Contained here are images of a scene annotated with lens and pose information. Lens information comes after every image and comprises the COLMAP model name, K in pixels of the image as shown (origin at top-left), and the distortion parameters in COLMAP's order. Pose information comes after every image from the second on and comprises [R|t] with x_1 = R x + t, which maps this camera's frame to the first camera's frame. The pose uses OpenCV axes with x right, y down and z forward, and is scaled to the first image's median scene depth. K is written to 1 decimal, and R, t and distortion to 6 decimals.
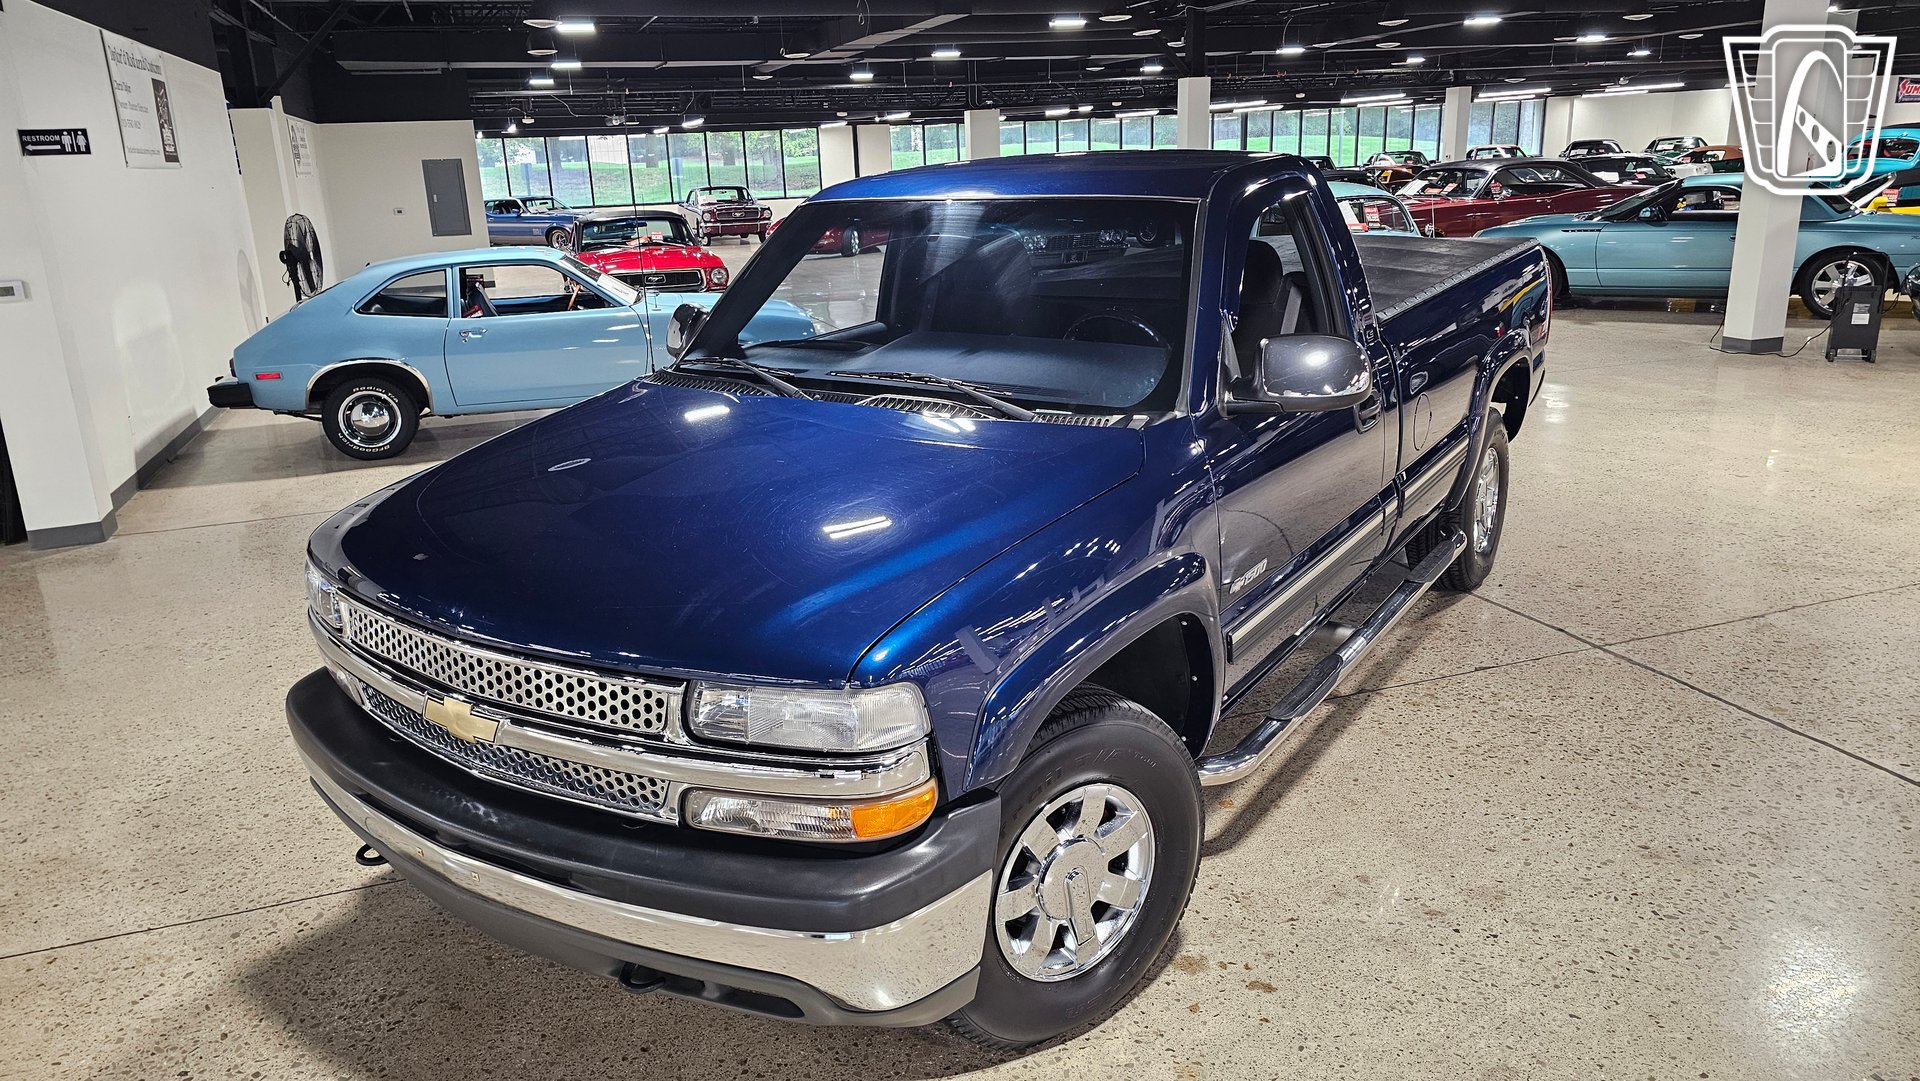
lens RADIAL K [[1291.4, 0, 933.6], [0, 1291.4, 510.2], [0, 0, 1]] dist [0.058234, -0.058872]
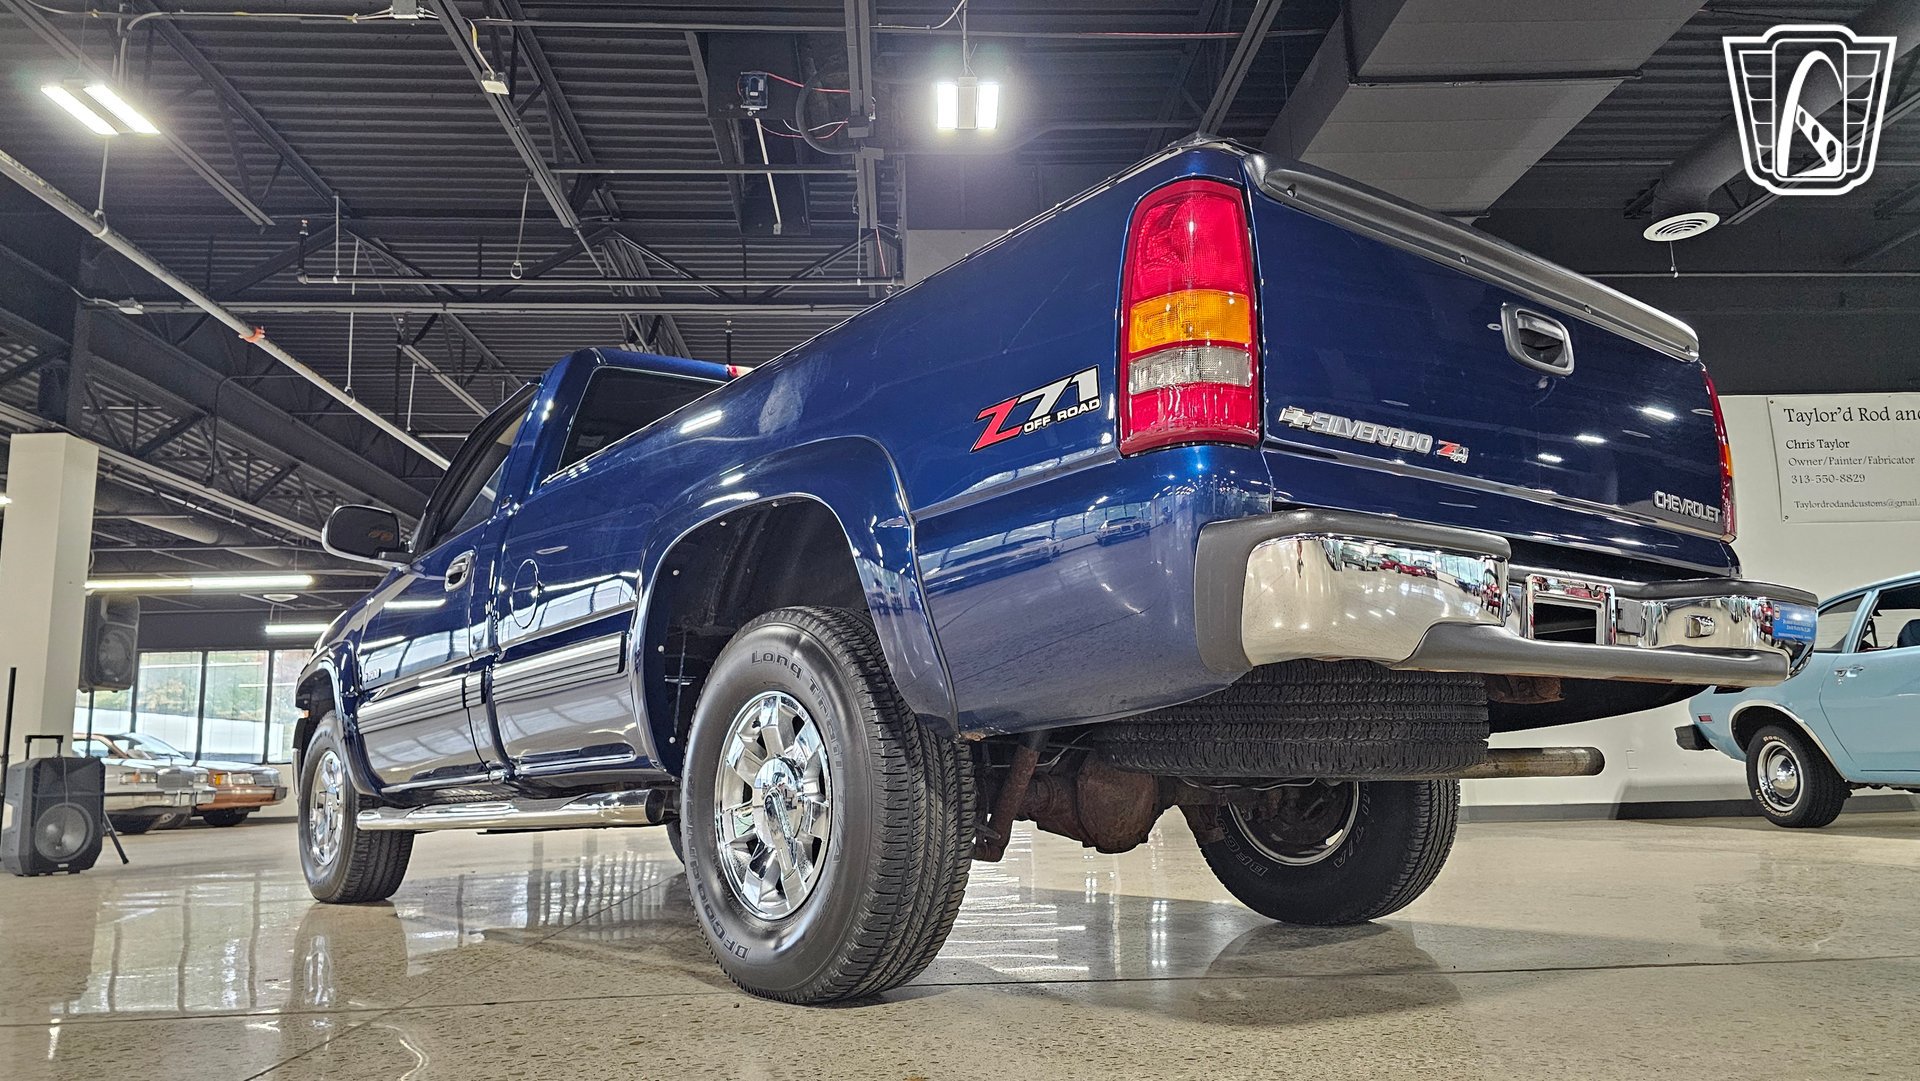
lens RADIAL K [[1293.6, 0, 948.9], [0, 1293.6, 545.0], [0, 0, 1]] dist [0.063799, -0.063702]
pose [[-0.280449, -0.115786, -0.952860, 1.165232], [-0.212718, 0.975512, -0.055931, -0.118712], [0.936002, 0.187005, -0.298211, 1.589484]]
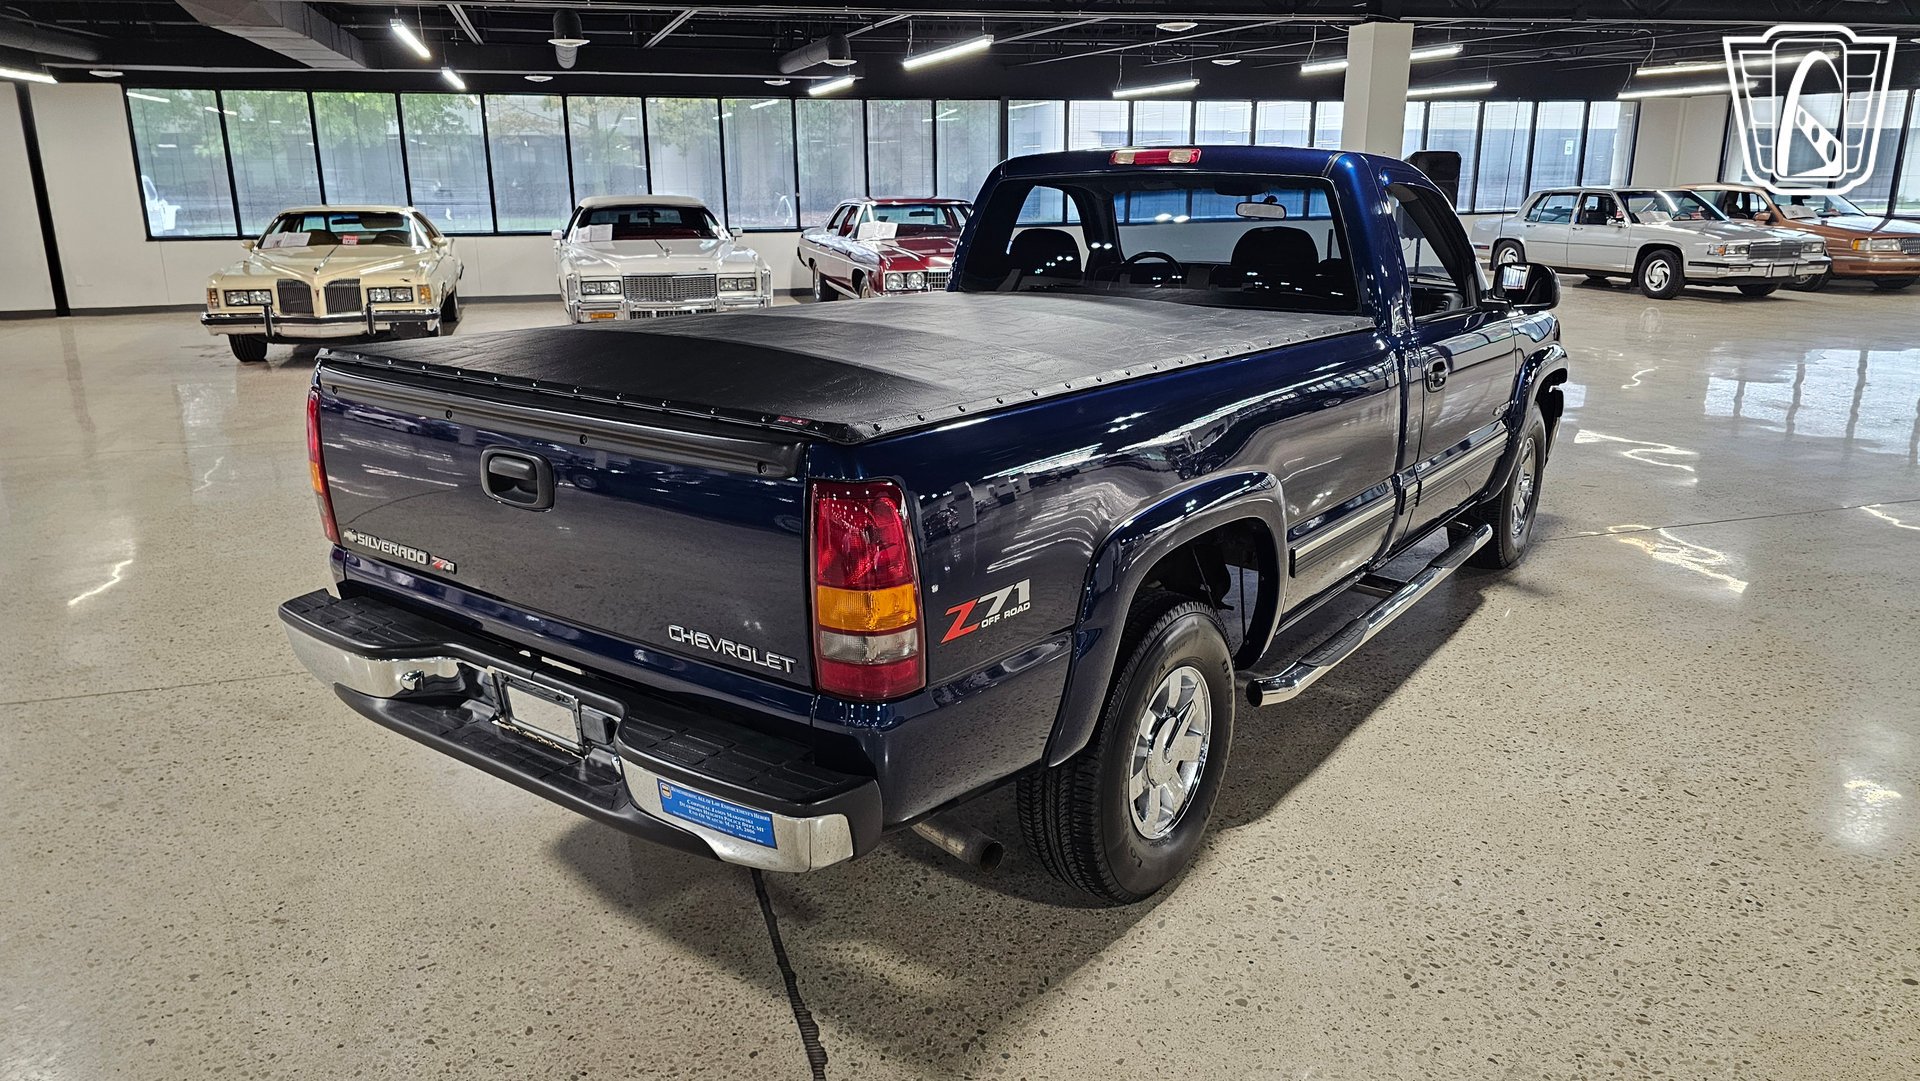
lens RADIAL K [[1291.6, 0, 935.7], [0, 1291.6, 523.0], [0, 0, 1]] dist [0.052266, -0.053584]
pose [[-0.997807, 0.042382, 0.050850, 0.288648], [0.062351, 0.859740, 0.506911, -0.599951], [-0.022234, 0.508970, -0.860497, 2.221217]]
